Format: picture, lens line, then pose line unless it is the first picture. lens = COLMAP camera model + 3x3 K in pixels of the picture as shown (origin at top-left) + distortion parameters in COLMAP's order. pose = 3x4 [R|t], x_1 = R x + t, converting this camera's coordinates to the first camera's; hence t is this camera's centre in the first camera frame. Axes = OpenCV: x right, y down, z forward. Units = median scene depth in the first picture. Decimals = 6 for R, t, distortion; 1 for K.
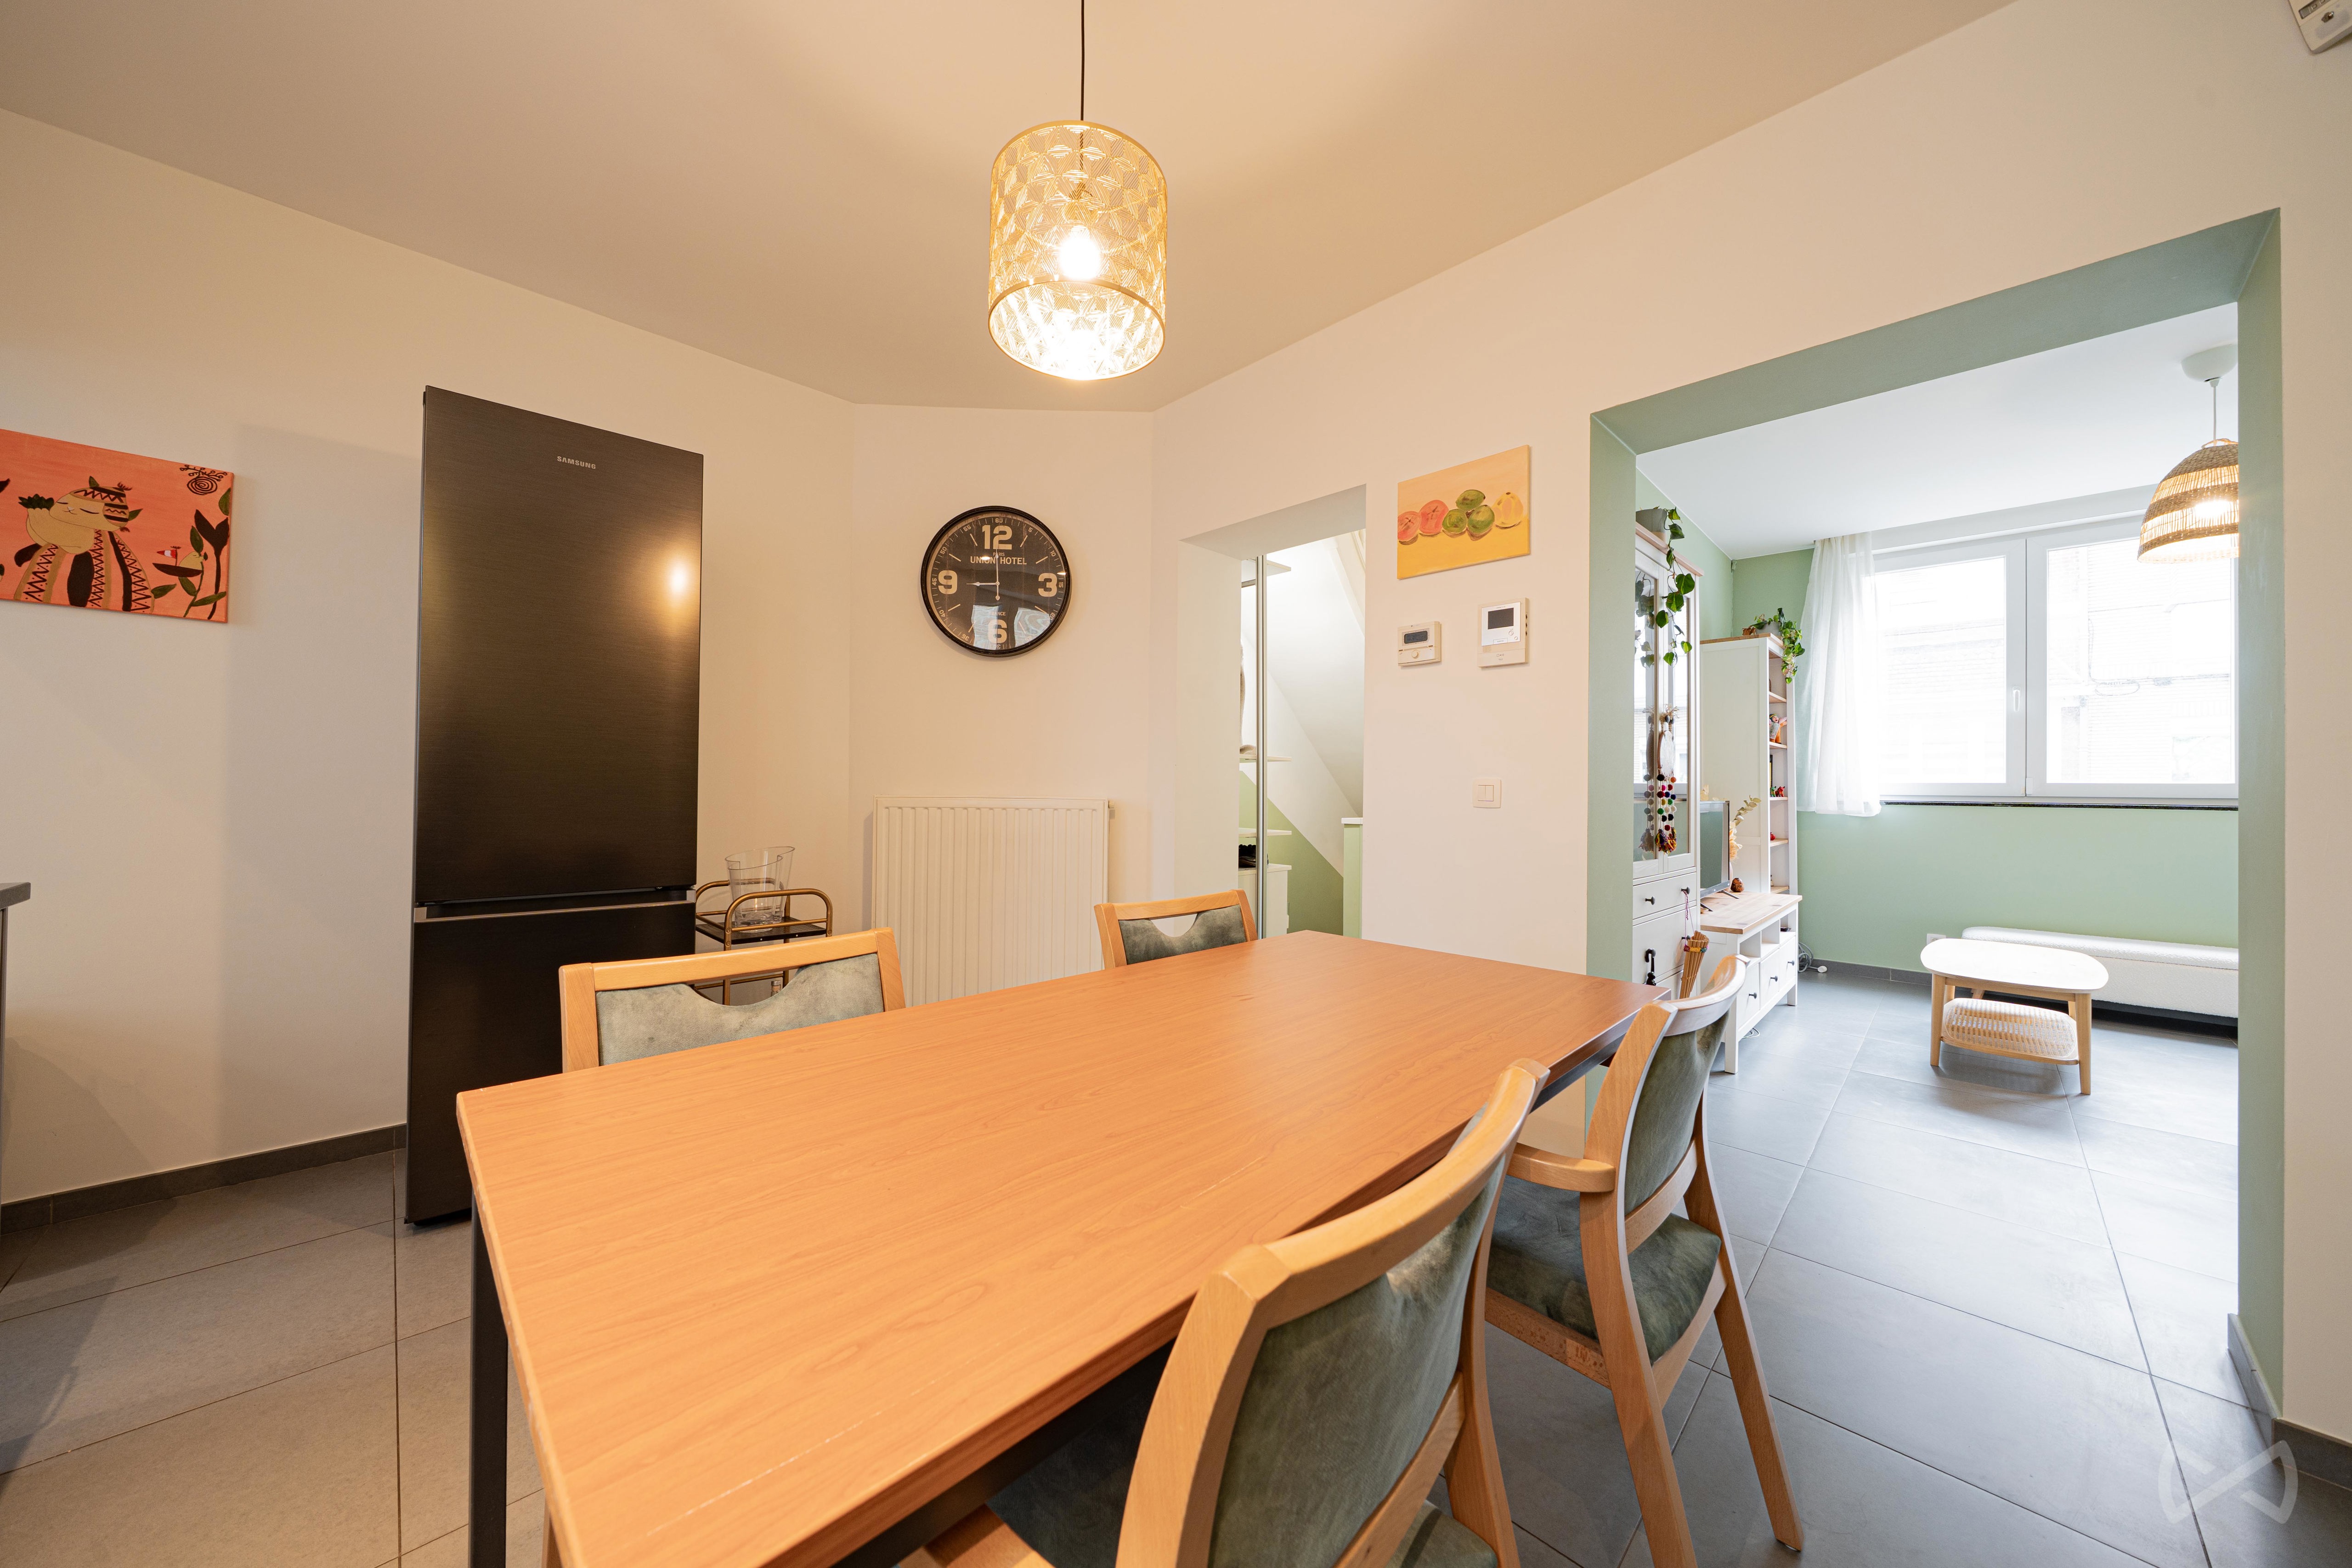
lens RADIAL K [[800.0, 0, 1165.3], [0, 800.0, 781.2], [0, 0, 1]] dist [-0.004401, -0.000019]
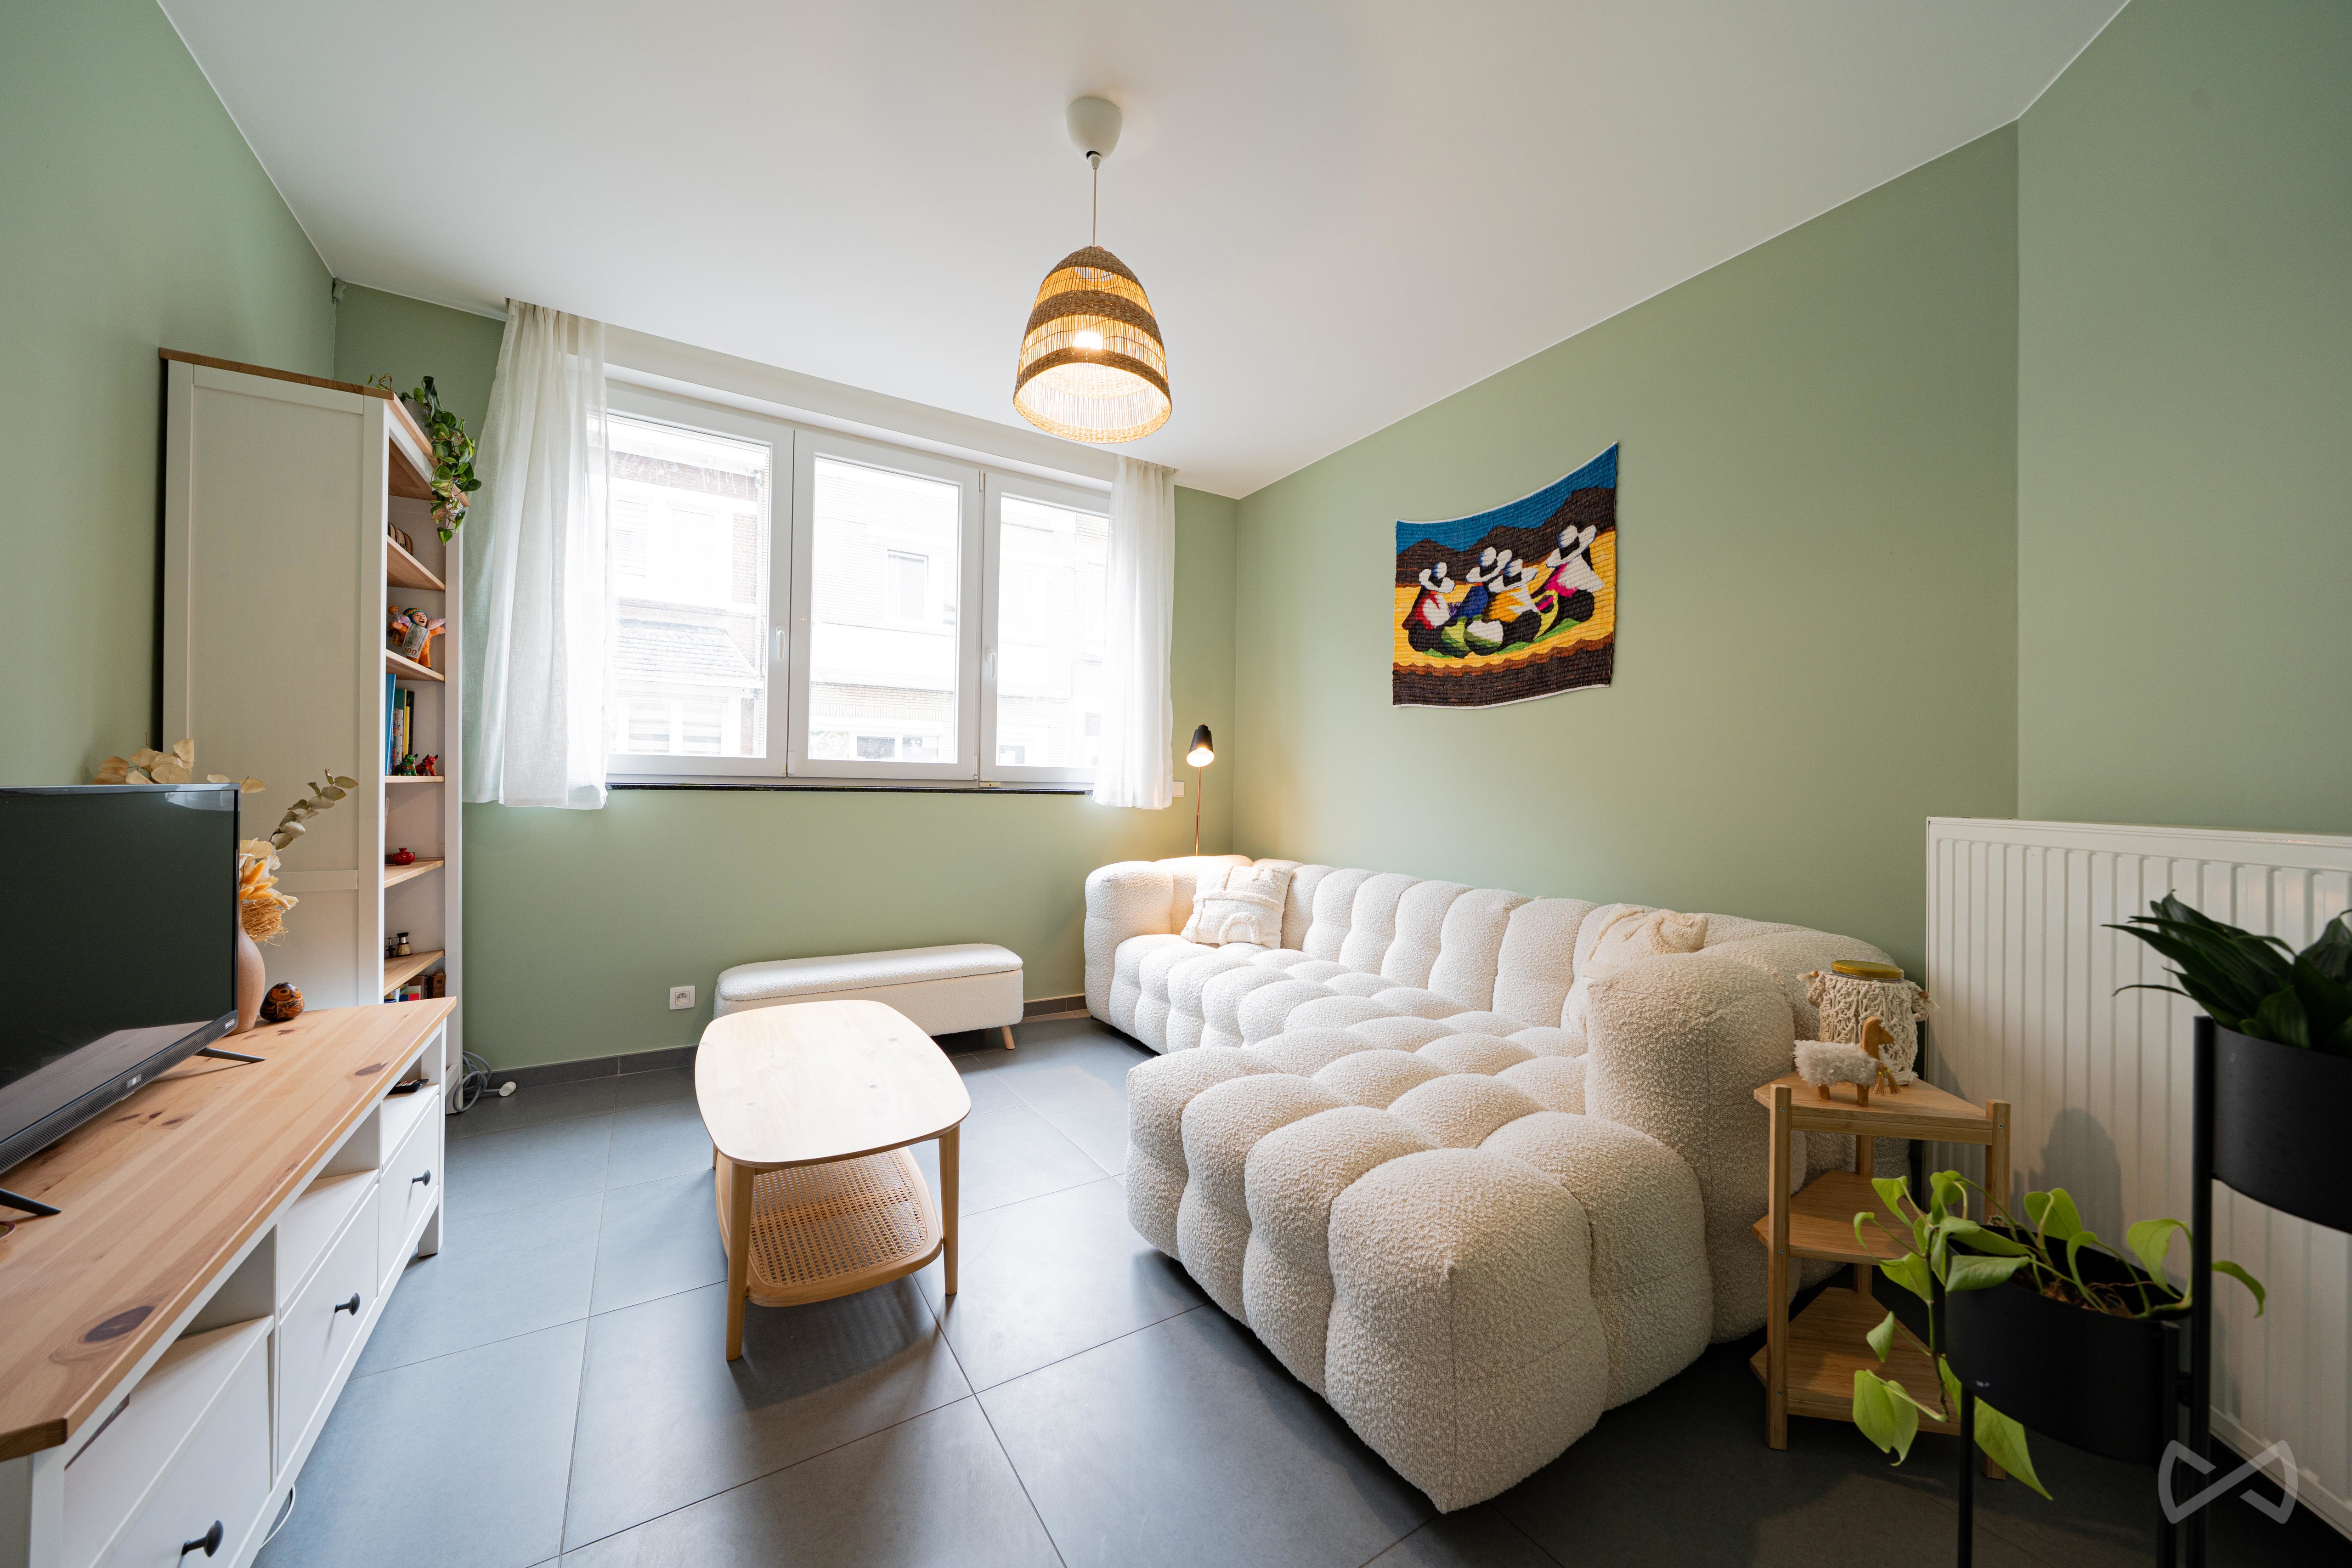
lens RADIAL K [[800.0, 0, 1165.3], [0, 800.0, 781.2], [0, 0, 1]] dist [-0.004401, -0.000019]
pose [[0.206010, -0.000271, 0.978550, 0.402137], [-0.020662, 0.999776, 0.004627, 0.011866], [-0.978332, -0.021172, 0.205959, 0.474017]]
